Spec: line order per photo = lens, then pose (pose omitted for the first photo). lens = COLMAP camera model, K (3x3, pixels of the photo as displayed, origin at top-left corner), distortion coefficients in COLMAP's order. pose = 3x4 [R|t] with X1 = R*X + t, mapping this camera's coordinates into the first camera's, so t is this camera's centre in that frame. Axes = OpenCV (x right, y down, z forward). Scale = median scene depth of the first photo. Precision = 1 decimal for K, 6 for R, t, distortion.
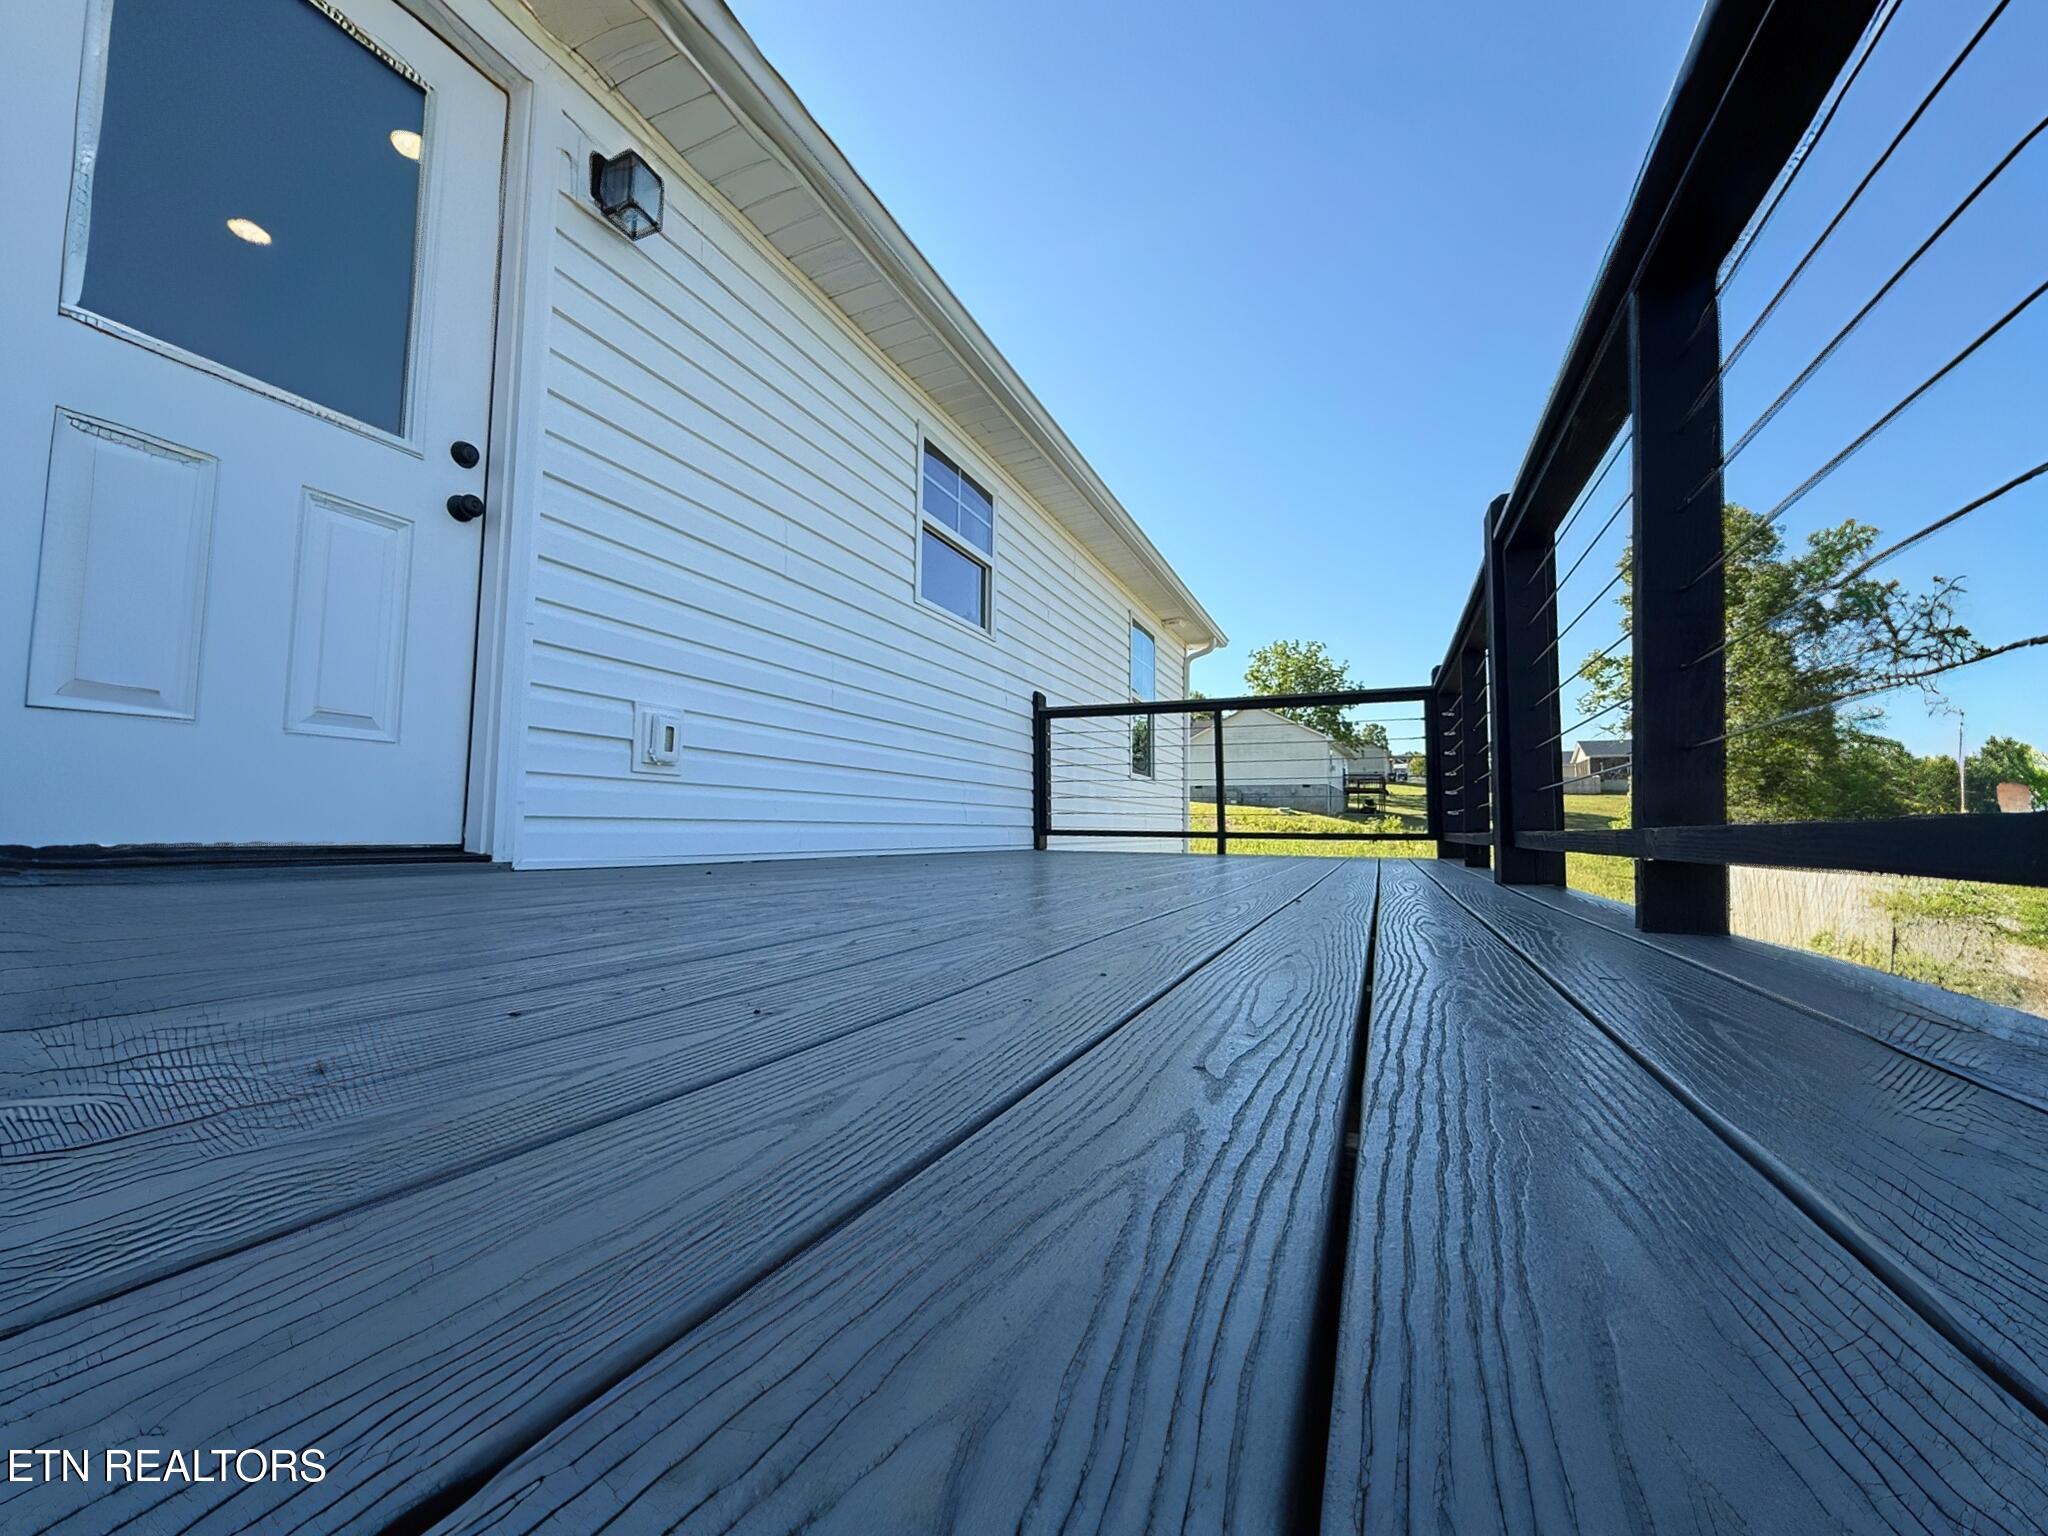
lens RADIAL K [[815.5, 0, 1016.8], [0, 815.5, 768.2], [0, 0, 1]] dist [0.000165, -0.000451]
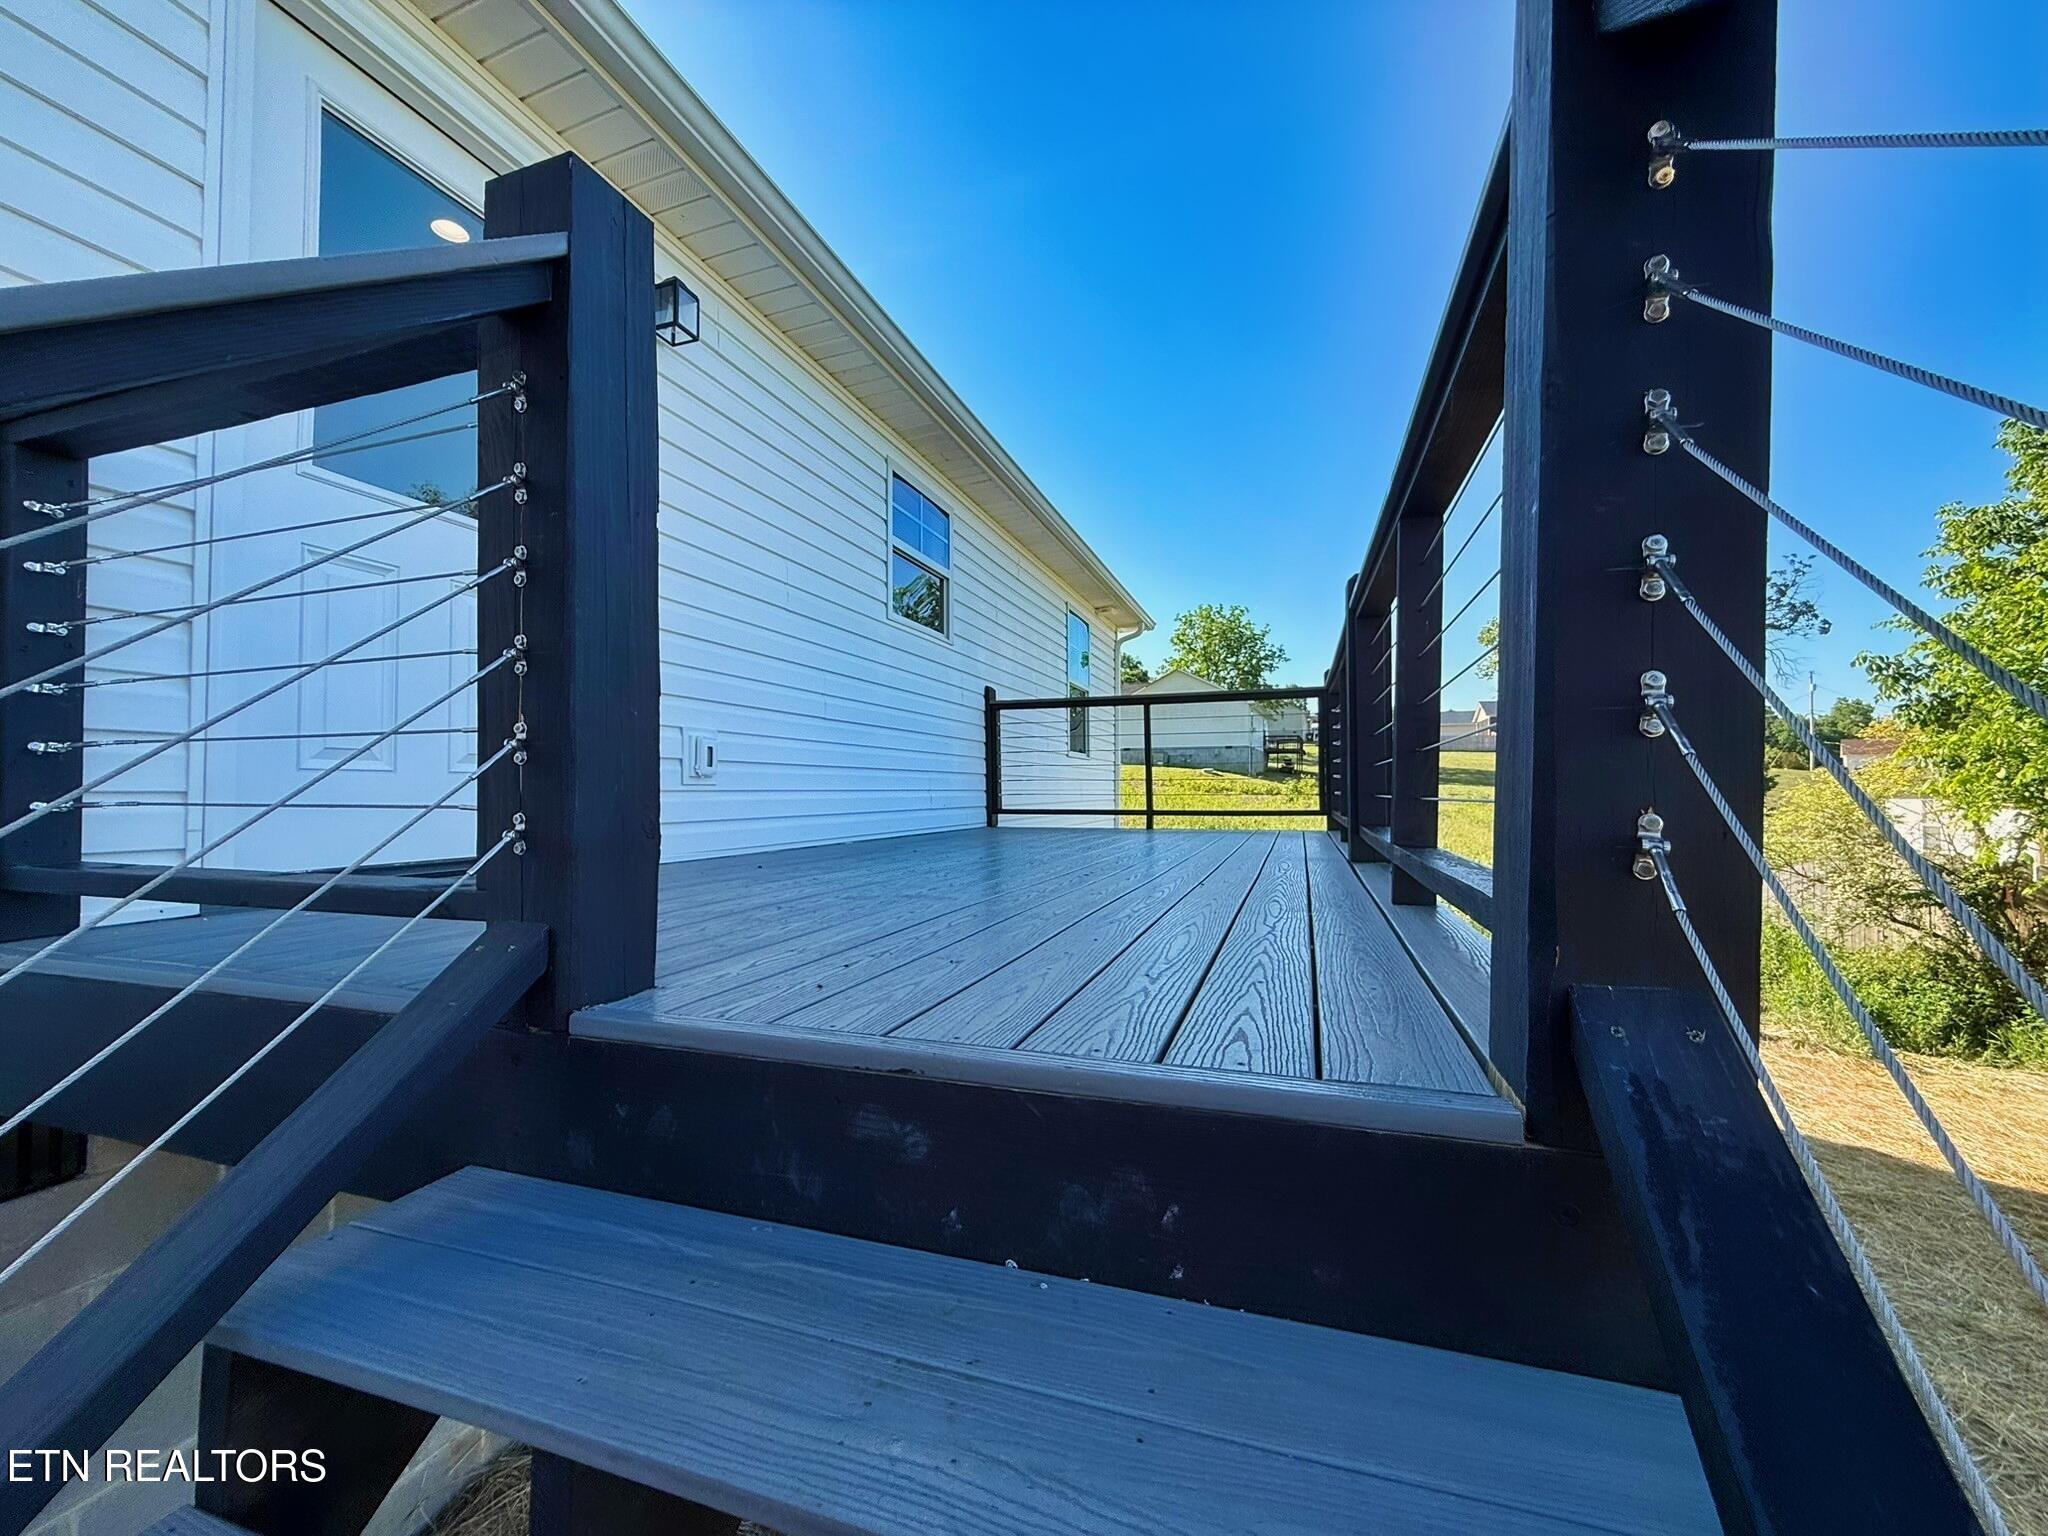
lens RADIAL K [[815.5, 0, 1016.8], [0, 815.5, 768.2], [0, 0, 1]] dist [0.000165, -0.000451]
pose [[0.996277, -0.011920, 0.085378, -0.033985], [0.007870, 0.998835, 0.047613, -0.035426], [-0.085846, -0.046764, 0.995210, -0.128430]]
